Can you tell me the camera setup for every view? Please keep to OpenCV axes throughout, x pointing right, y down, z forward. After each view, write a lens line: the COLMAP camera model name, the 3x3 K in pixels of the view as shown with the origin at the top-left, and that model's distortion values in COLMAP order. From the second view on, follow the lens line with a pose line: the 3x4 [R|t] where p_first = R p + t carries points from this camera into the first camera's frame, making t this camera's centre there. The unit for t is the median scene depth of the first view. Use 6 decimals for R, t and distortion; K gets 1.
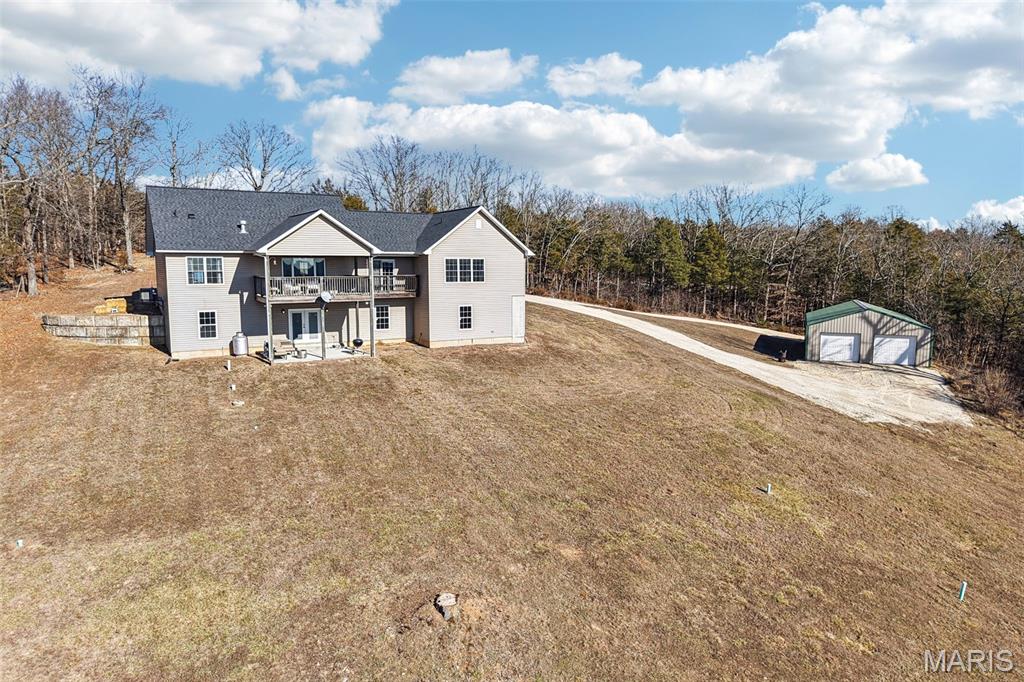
lens RADIAL K [[674.3, 0, 512.0], [0, 674.3, 341.0], [0, 0, 1]] dist [0.083022, -0.143515]
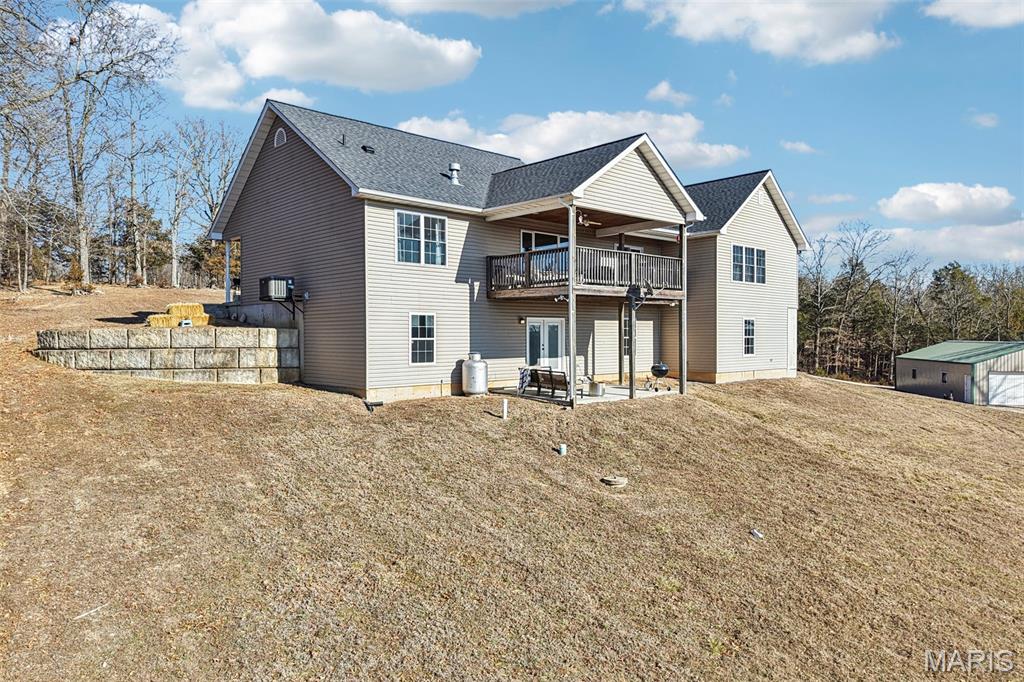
lens RADIAL K [[686.0, 0, 512.0], [0, 686.0, 341.0], [0, 0, 1]] dist [0.010330, -0.007239]
pose [[0.977627, -0.003249, 0.210319, -0.434606], [0.025083, 0.994547, -0.101229, 0.030681], [-0.208844, 0.104240, 0.972378, 0.404916]]
